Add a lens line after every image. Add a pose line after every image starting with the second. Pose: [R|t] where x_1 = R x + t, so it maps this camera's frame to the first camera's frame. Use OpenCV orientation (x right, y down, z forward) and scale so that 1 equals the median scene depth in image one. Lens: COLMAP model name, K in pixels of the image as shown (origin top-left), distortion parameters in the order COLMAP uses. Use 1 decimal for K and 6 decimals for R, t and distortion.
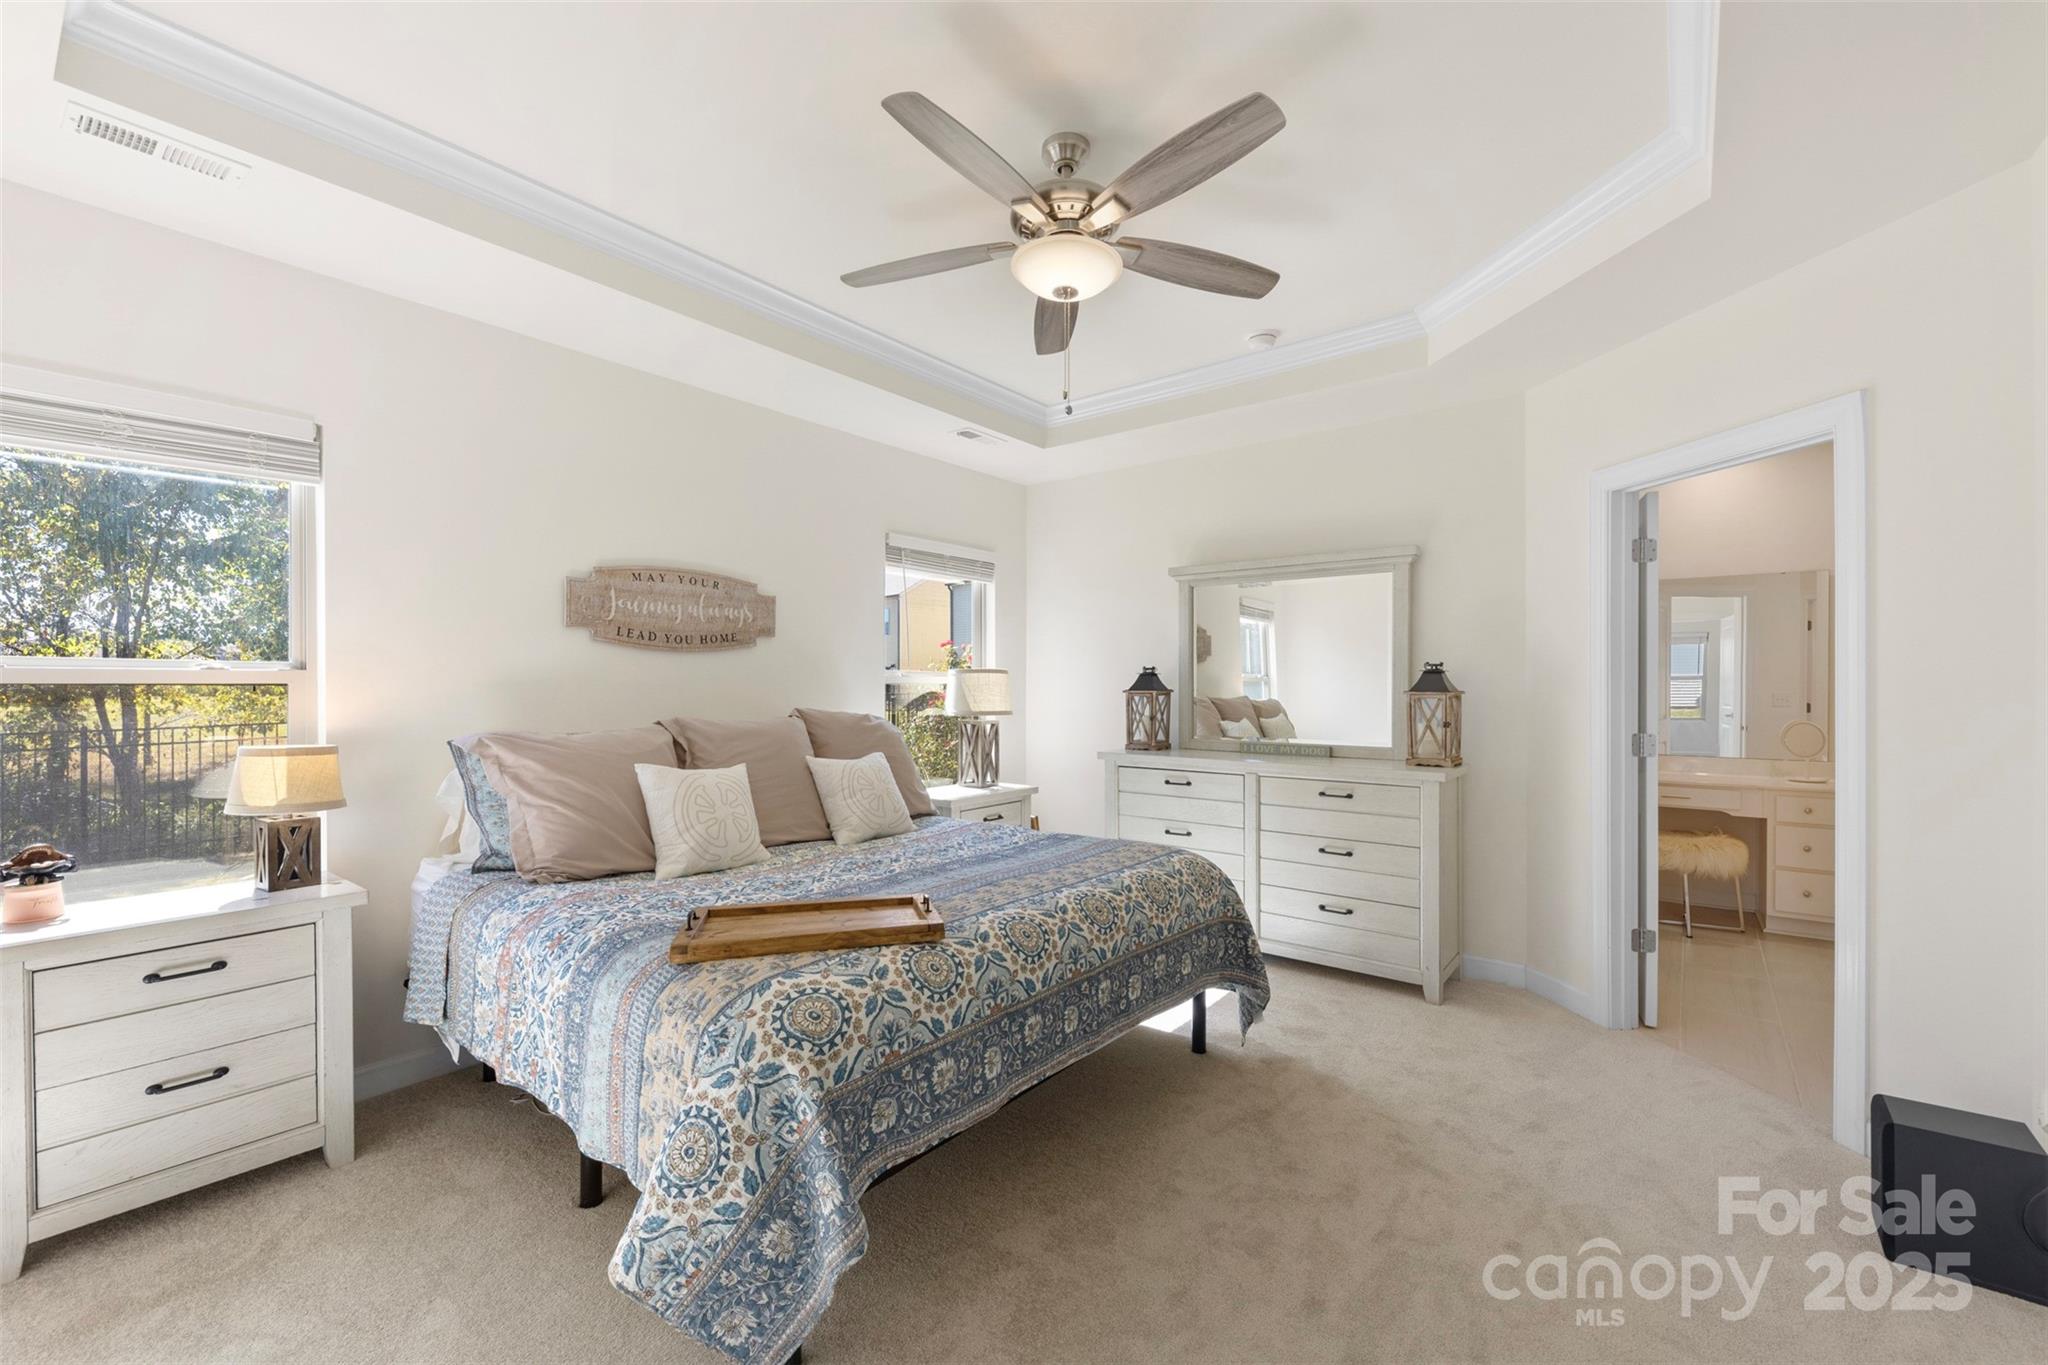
lens RADIAL K [[861.5, 0, 1024.0], [0, 861.5, 682.5], [0, 0, 1]] dist [0.000179, 0.000117]
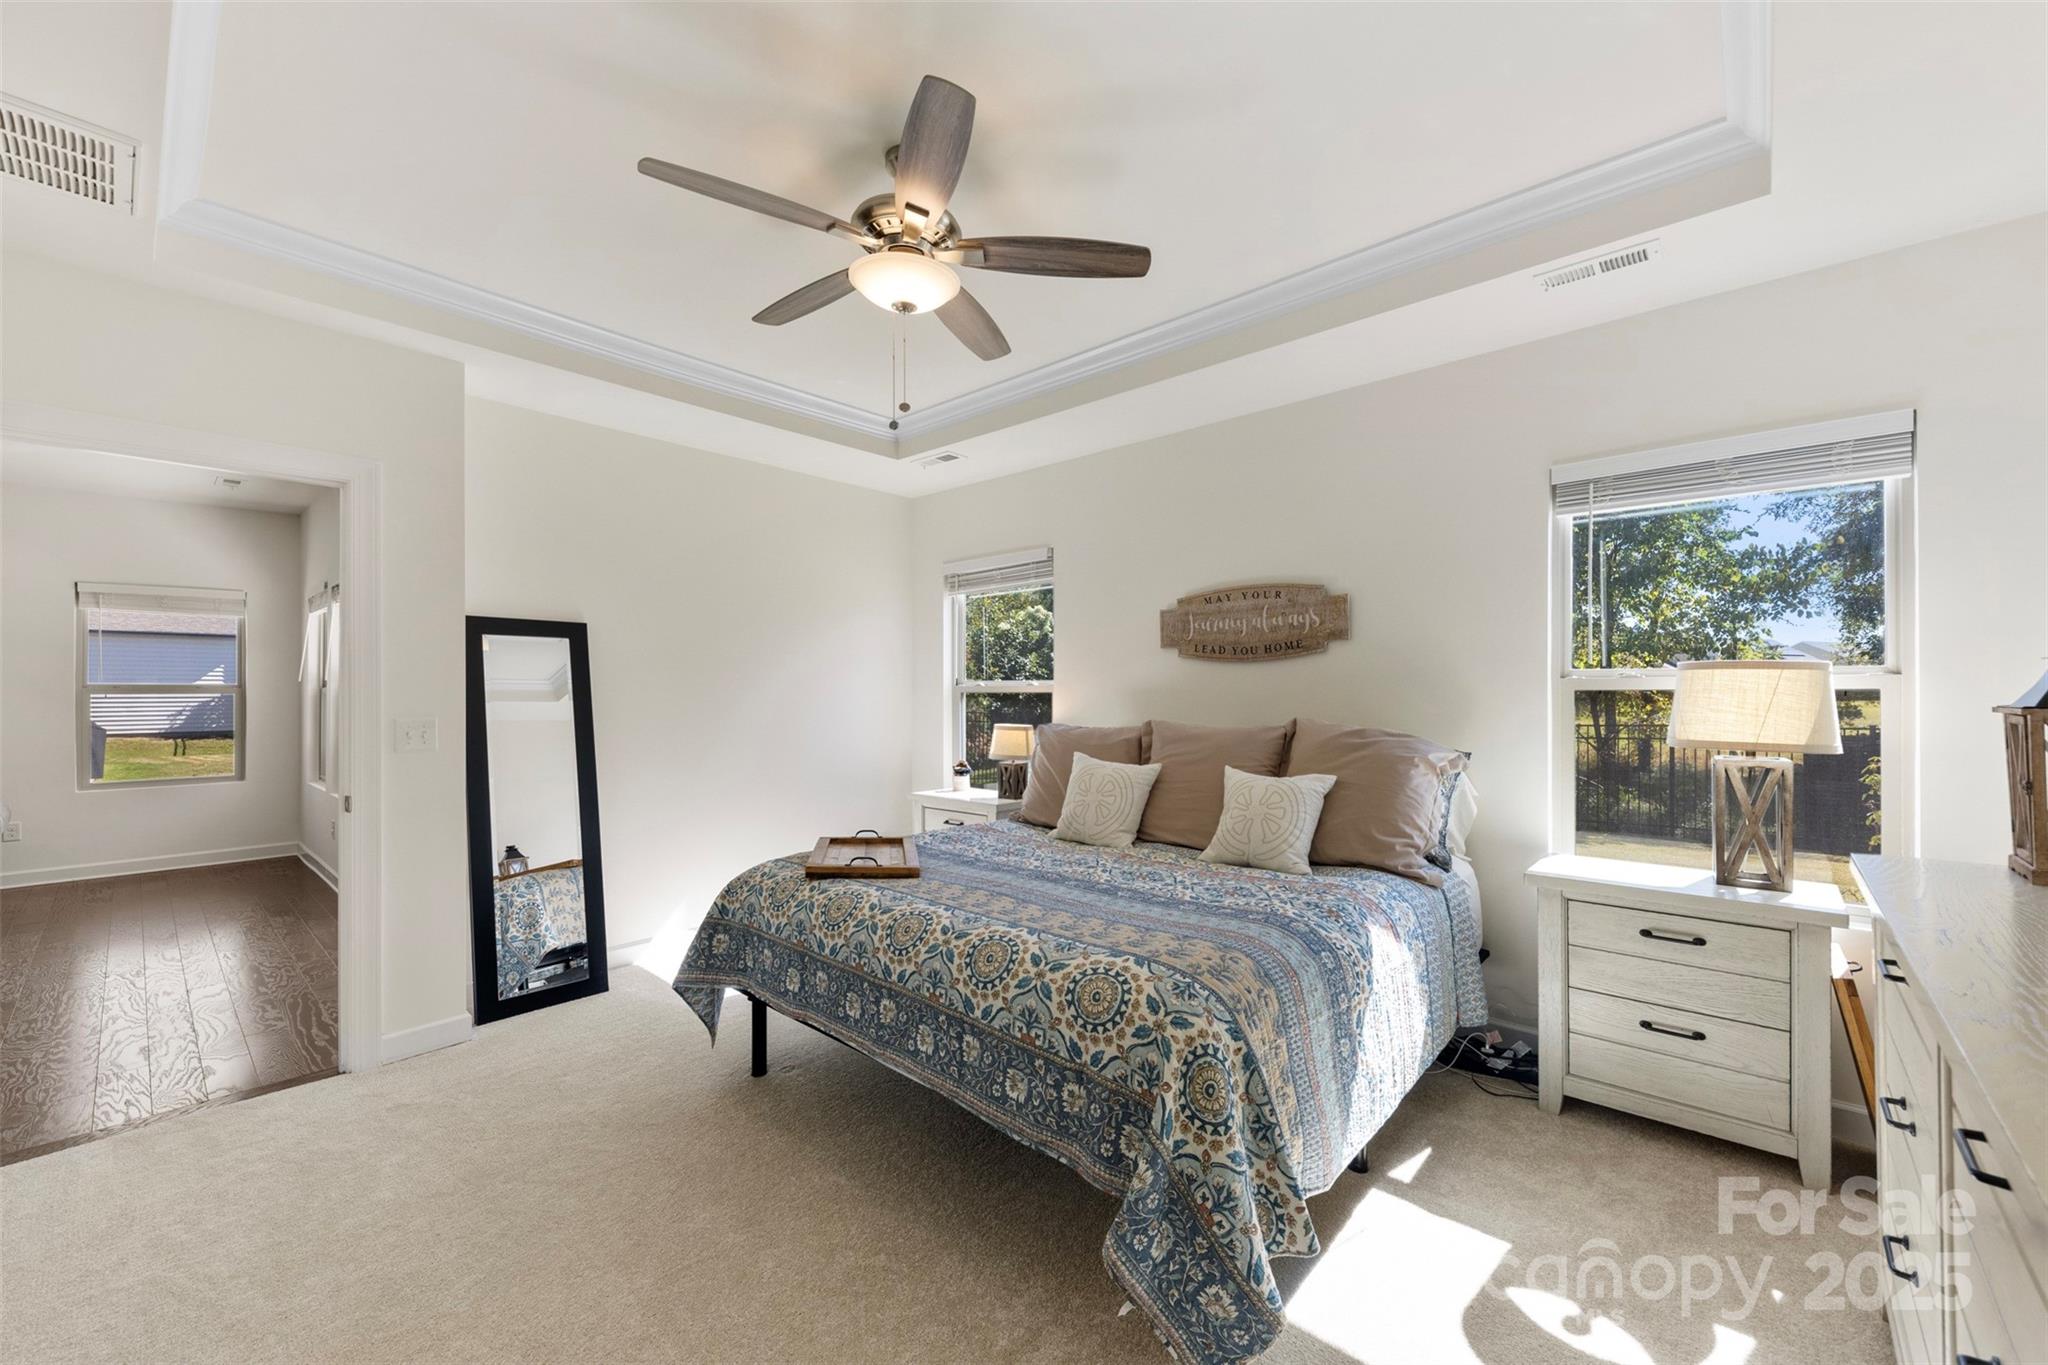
lens RADIAL K [[797.9, 0, 1031.5], [0, 797.9, 692.0], [0, 0, 1]] dist [0.000219, -0.000034]
pose [[-0.071219, -0.001811, -0.997459, 0.641204], [0.006228, 0.999978, -0.002260, 0.003169], [0.997441, -0.006373, -0.071206, 0.815466]]
